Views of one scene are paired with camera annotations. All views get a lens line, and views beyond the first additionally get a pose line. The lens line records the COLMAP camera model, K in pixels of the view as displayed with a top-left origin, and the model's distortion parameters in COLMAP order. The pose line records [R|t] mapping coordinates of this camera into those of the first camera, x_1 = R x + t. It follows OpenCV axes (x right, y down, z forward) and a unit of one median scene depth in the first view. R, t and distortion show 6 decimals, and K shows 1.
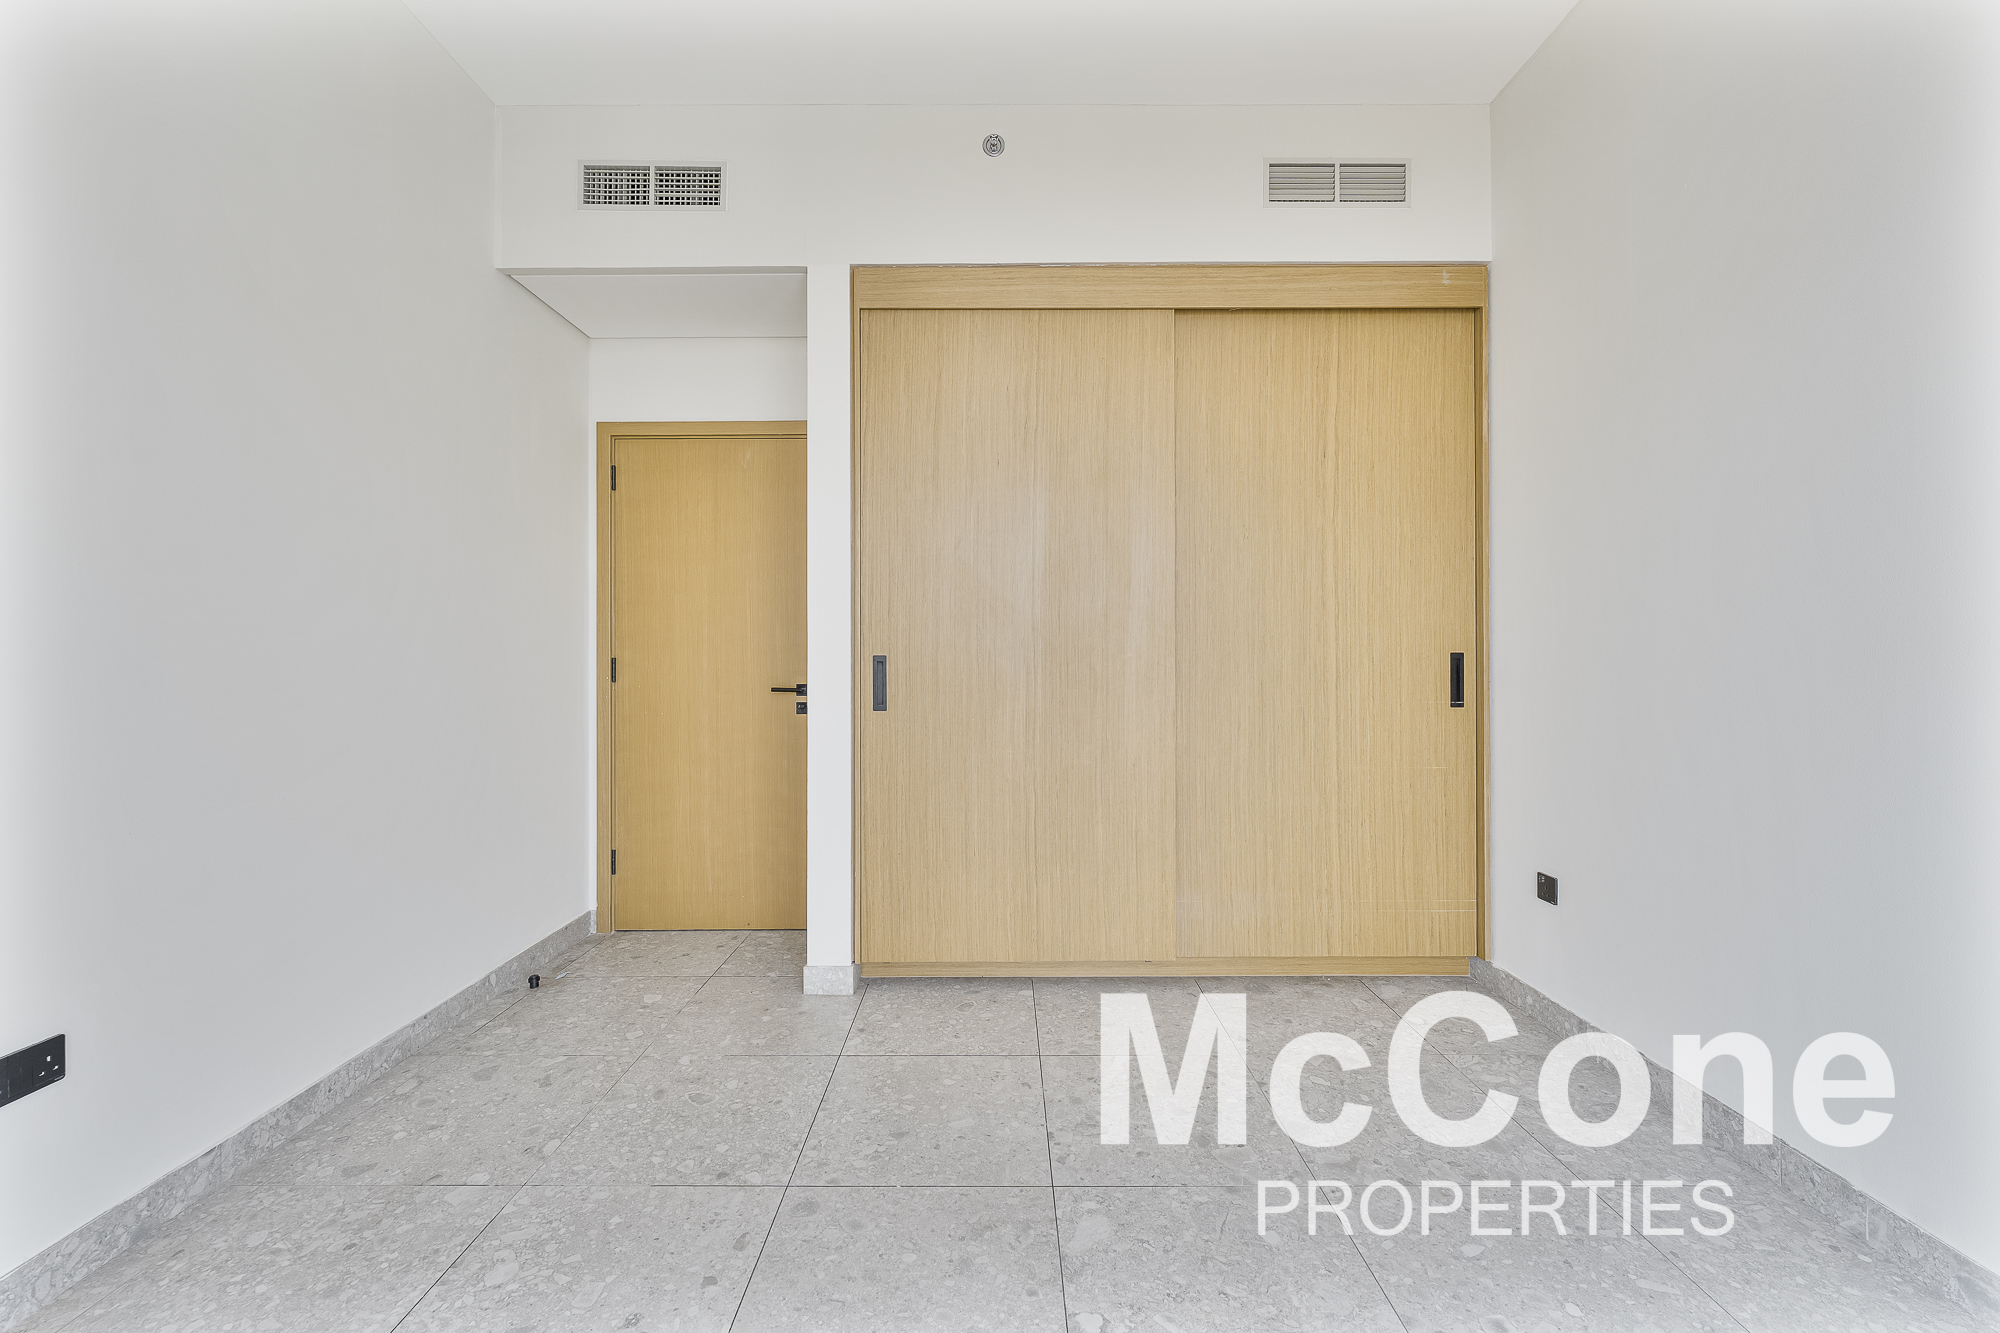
lens RADIAL K [[824.7, 0, 988.7], [0, 824.7, 669.5], [0, 0, 1]] dist [0.007678, 0.000521]
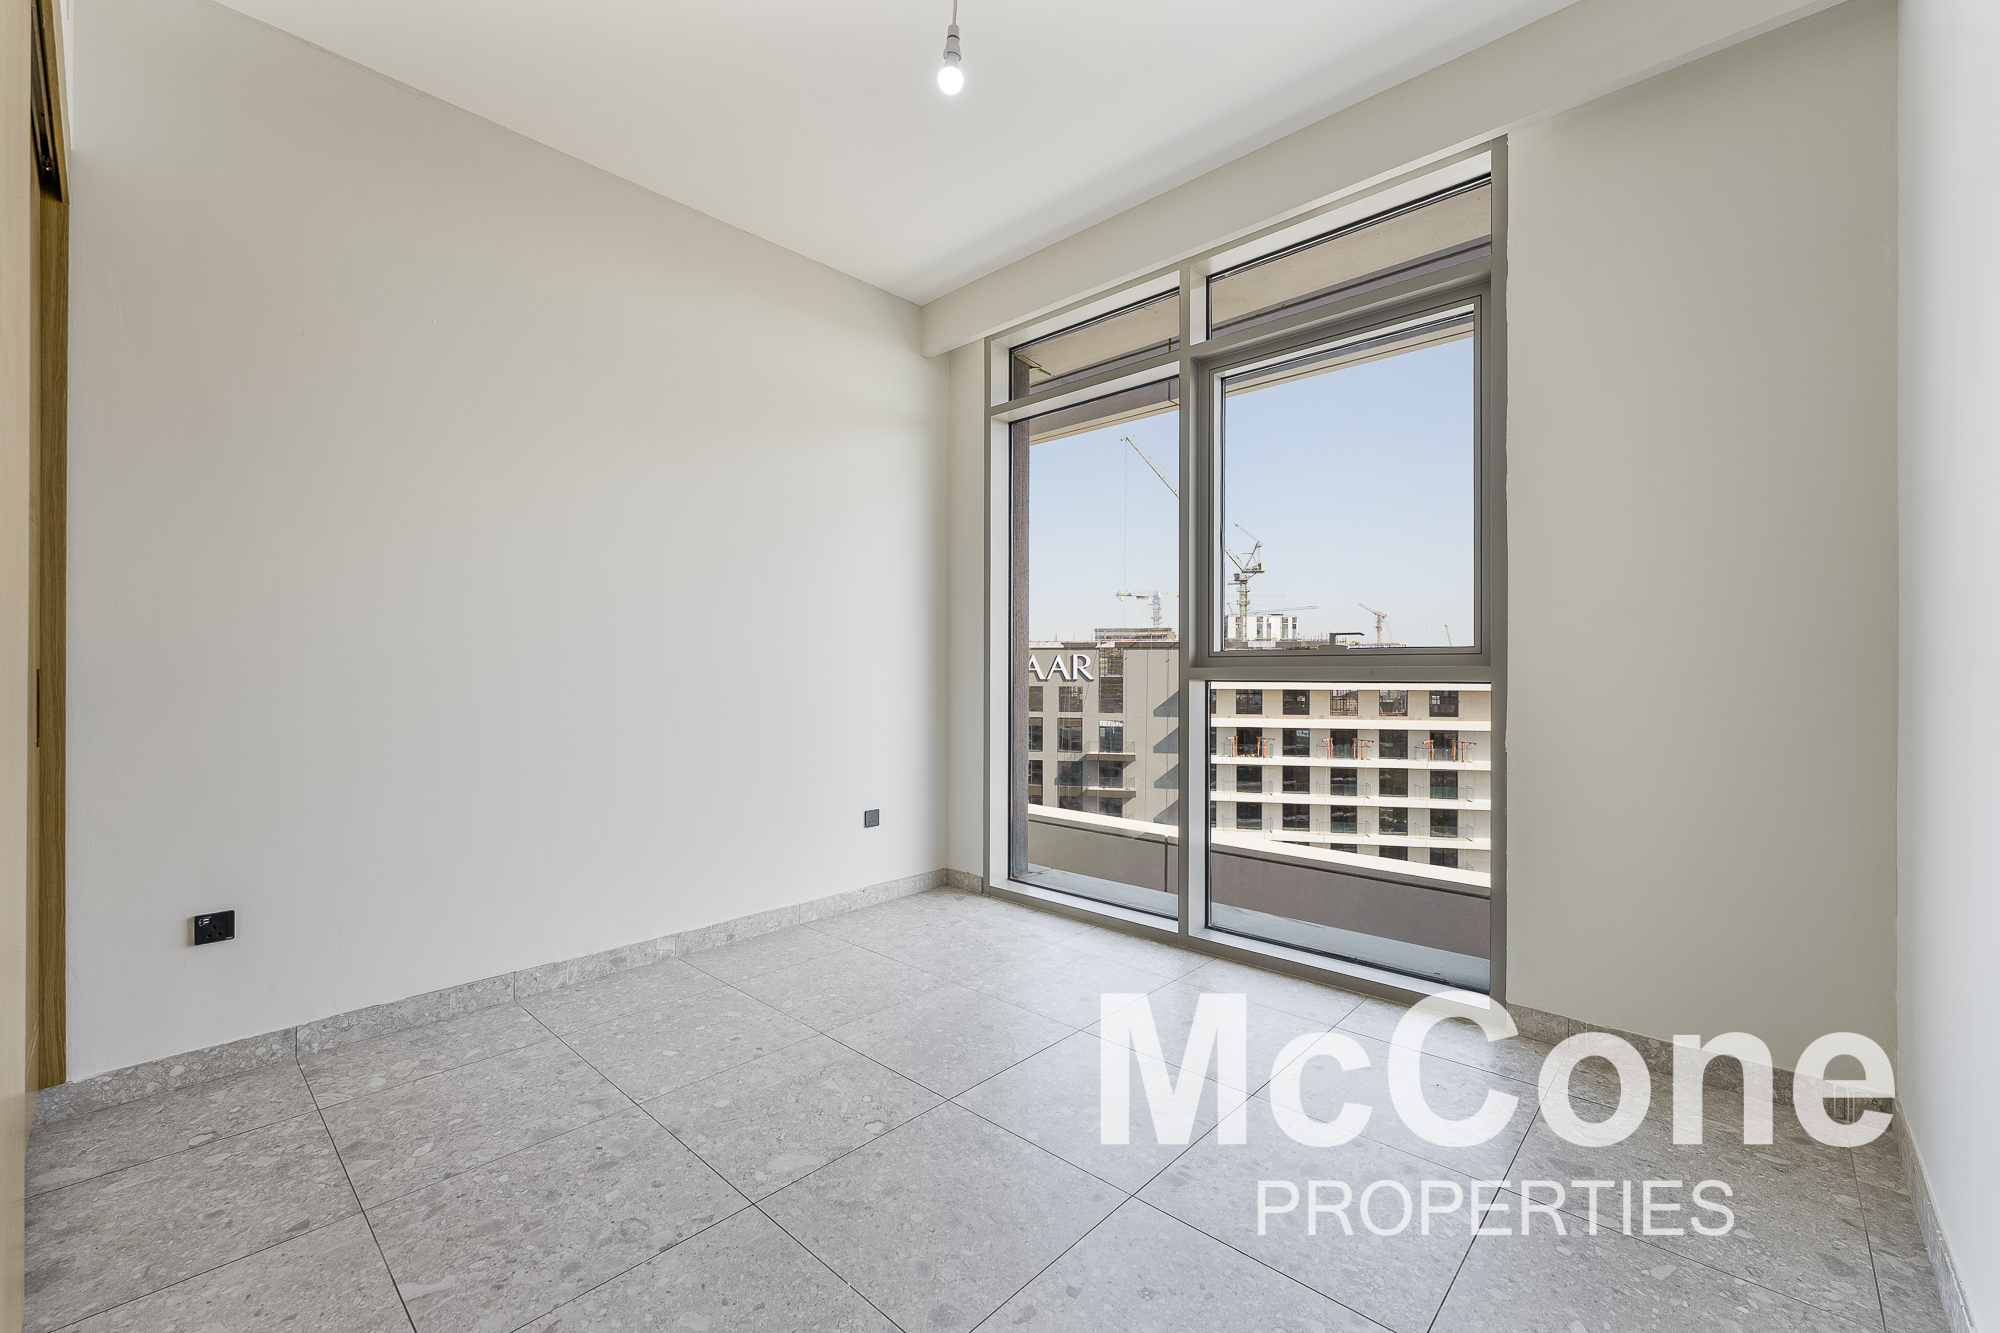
lens RADIAL K [[799.6, 0, 987.5], [0, 799.6, 672.3], [0, 0, 1]] dist [-0.000104, -0.000053]
pose [[-0.733030, 0.005047, 0.680177, -0.854004], [0.015719, 0.999831, 0.009523, -0.019038], [-0.680014, 0.017672, -0.732986, 1.635147]]
